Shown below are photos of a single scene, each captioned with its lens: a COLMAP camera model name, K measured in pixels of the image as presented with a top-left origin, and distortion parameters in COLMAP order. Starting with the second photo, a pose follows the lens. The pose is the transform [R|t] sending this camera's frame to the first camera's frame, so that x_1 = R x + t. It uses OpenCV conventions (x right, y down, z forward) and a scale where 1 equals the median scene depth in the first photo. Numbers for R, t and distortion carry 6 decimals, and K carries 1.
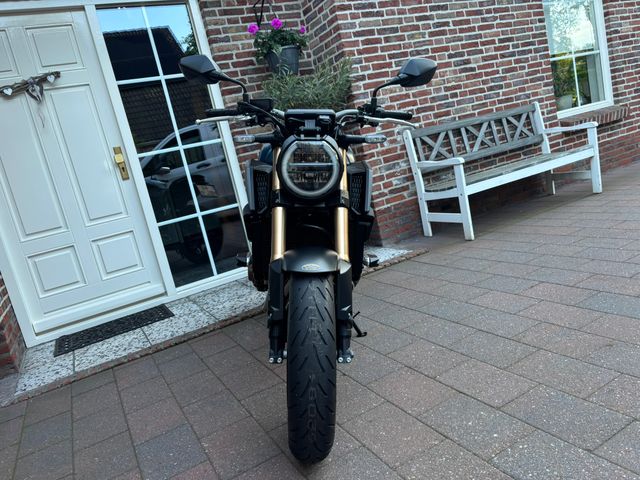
lens RADIAL K [[493.2, 0, 320.6], [0, 493.2, 239.3], [0, 0, 1]] dist [0.023801, -0.044958]
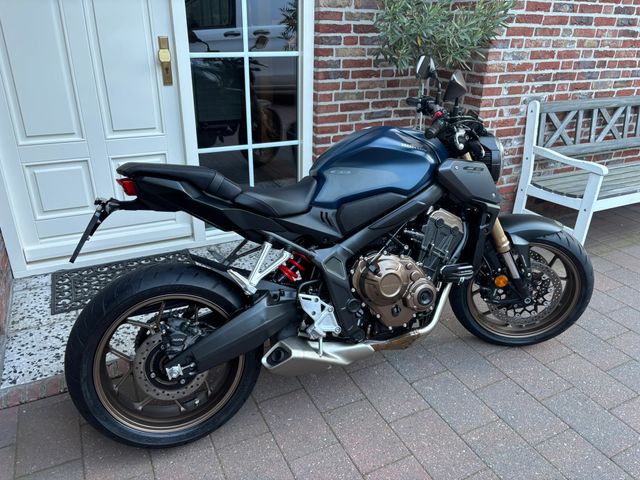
lens RADIAL K [[493.2, 0, 320.9], [0, 493.2, 243.2], [0, 0, 1]] dist [0.023801, -0.044958]
pose [[0.971455, 0.225734, 0.072934, -0.162684], [-0.236914, 0.938913, 0.249628, -0.129679], [-0.012129, -0.259782, 0.965591, 0.210540]]
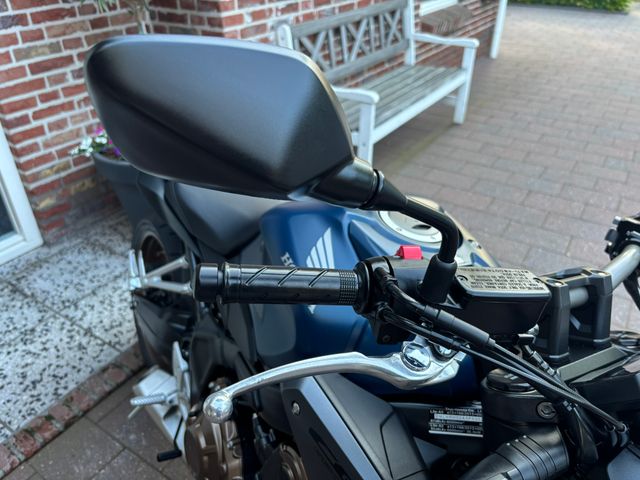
lens RADIAL K [[493.2, 0, 324.0], [0, 493.2, 231.5], [0, 0, 1]] dist [0.023801, -0.044958]
pose [[0.857355, -0.072475, 0.509598, -0.135285], [-0.095356, 0.950537, 0.295614, -0.165652], [-0.505816, -0.302039, 0.808036, 0.381620]]
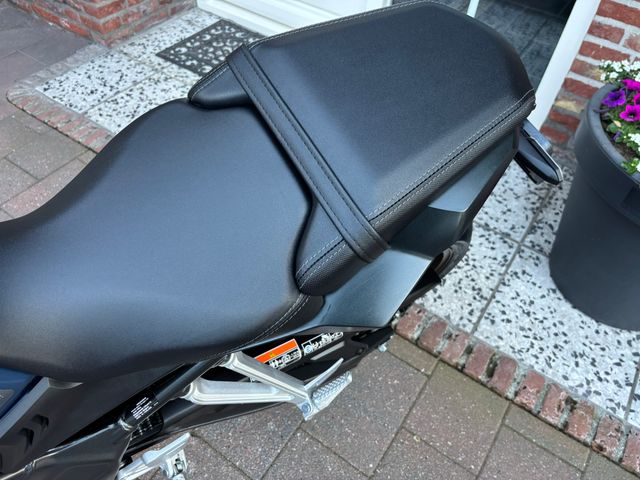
lens RADIAL K [[493.2, 0, 317.7], [0, 493.2, 240.7], [0, 0, 1]] dist [0.023801, -0.044958]
pose [[0.432977, 0.812992, -0.389327, 0.059318], [-0.291431, 0.534969, 0.793017, -0.209867], [0.852994, -0.229896, 0.468561, 0.626788]]
